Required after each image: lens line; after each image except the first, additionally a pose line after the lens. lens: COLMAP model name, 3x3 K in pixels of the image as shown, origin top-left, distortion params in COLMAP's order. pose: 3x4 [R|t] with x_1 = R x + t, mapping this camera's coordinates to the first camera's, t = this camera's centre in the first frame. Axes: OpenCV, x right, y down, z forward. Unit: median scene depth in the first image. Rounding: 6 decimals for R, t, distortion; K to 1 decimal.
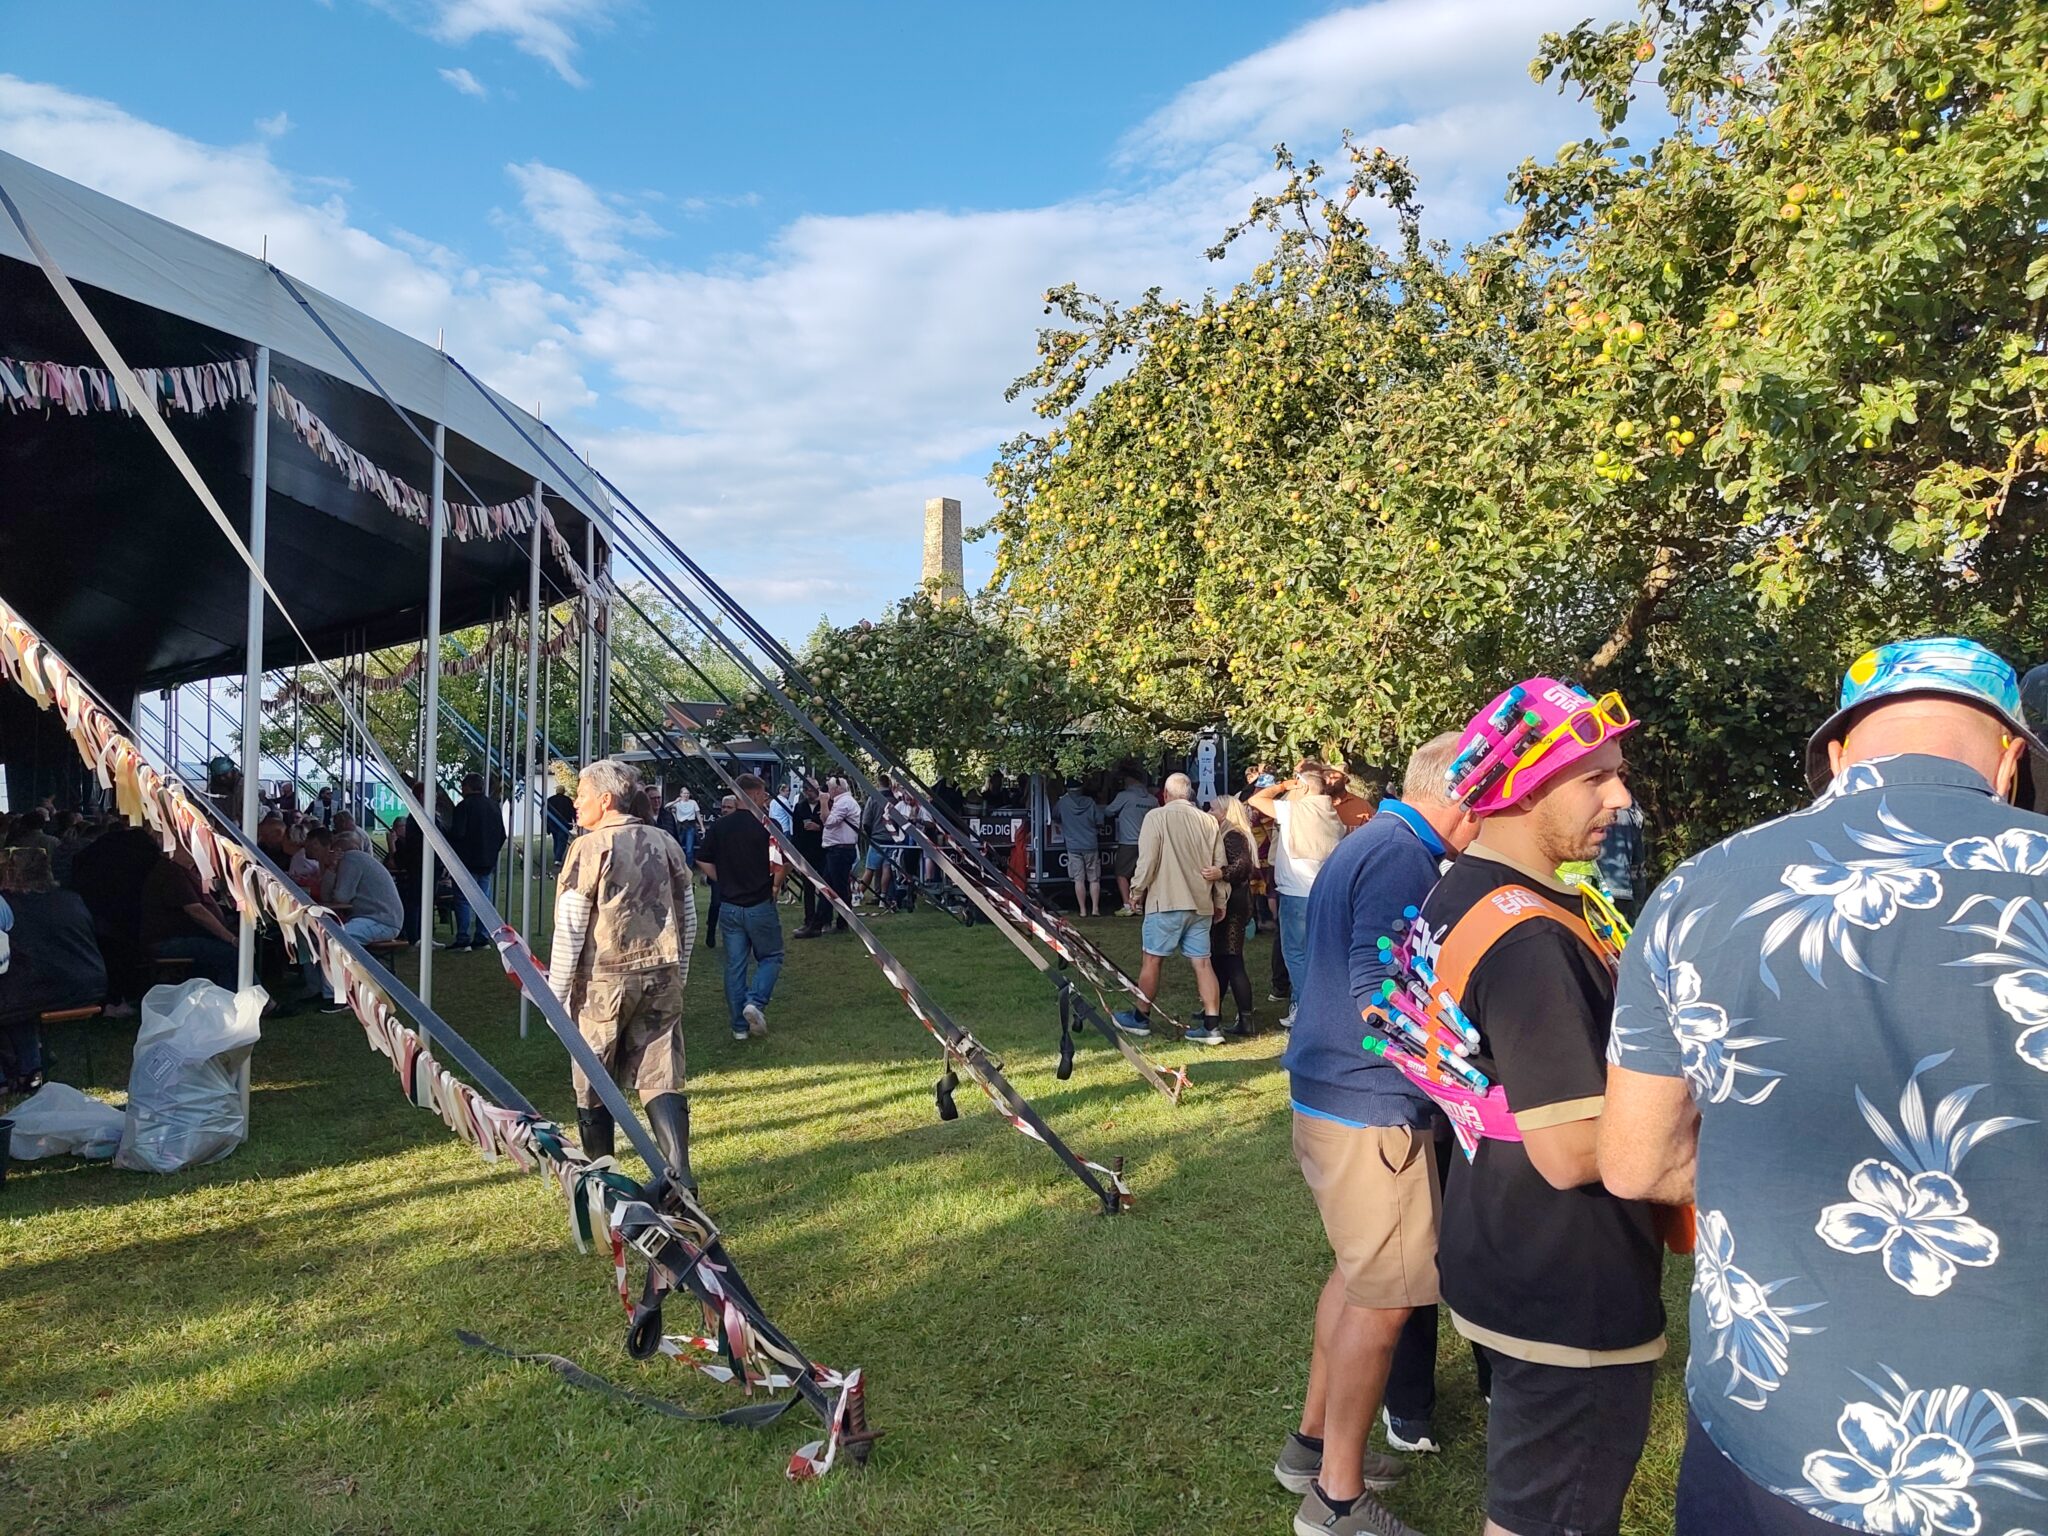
lens RADIAL K [[1437.8, 0, 1025.8], [0, 1437.8, 778.7], [0, 0, 1]] dist [0.002935, -0.001365]
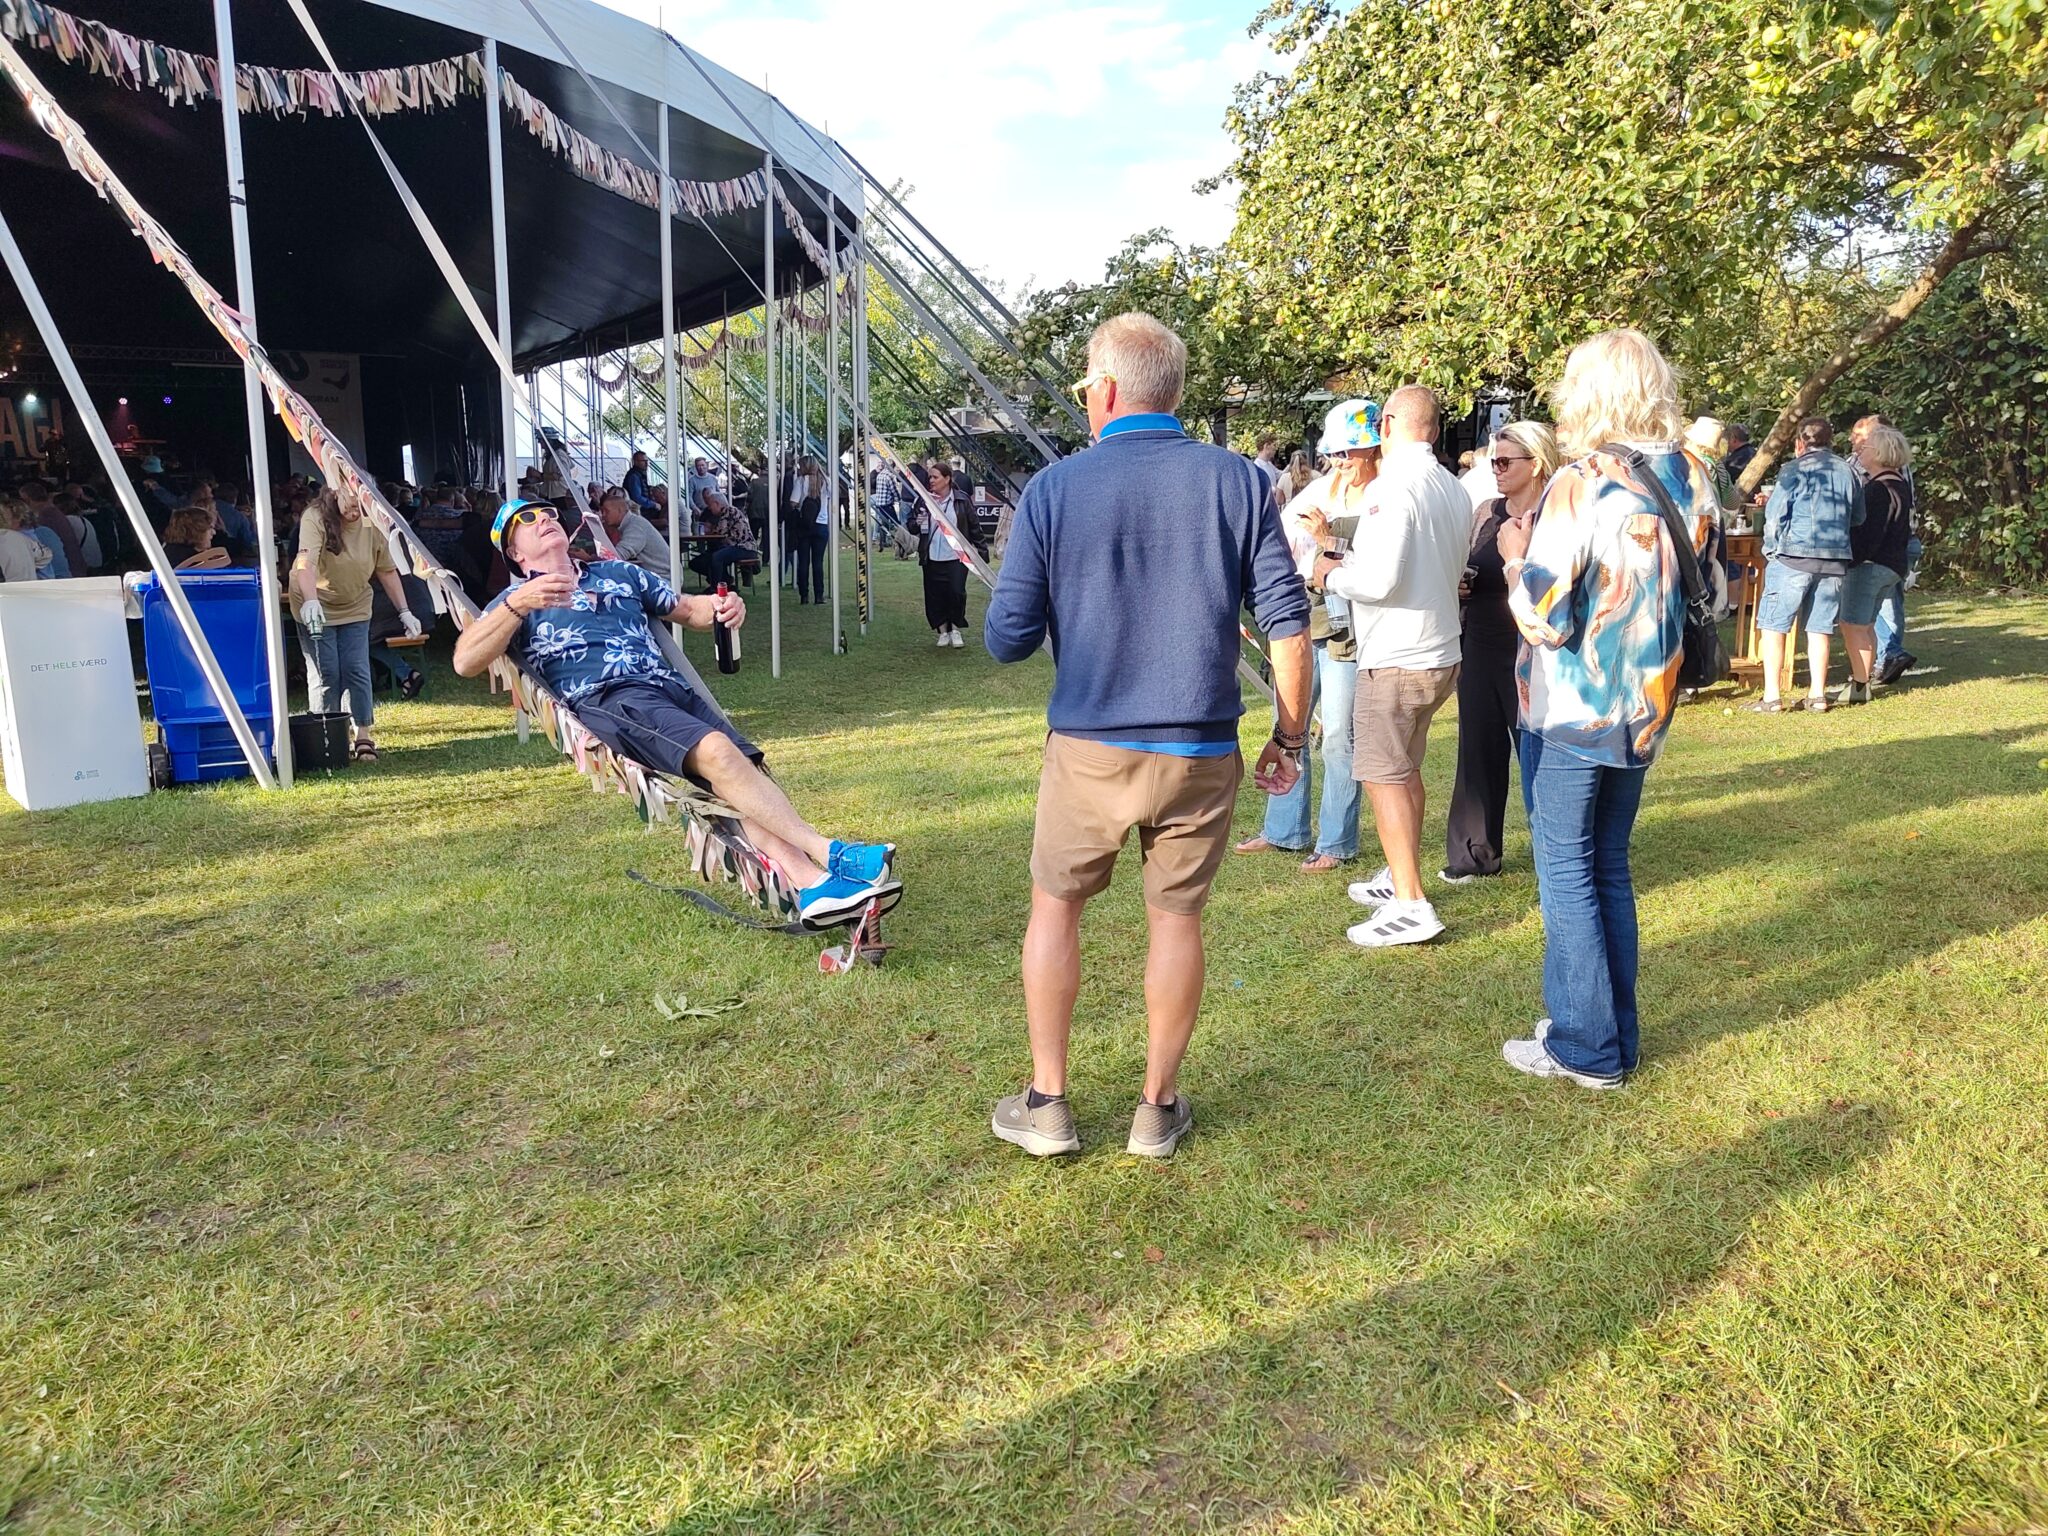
lens RADIAL K [[1437.8, 0, 1017.8], [0, 1437.8, 759.3], [0, 0, 1]] dist [0.002935, -0.001365]
pose [[0.973339, 0.041234, -0.225636, 0.090871], [0.006267, 0.978561, 0.205863, 0.010626], [0.229287, -0.201789, 0.952213, -0.047001]]
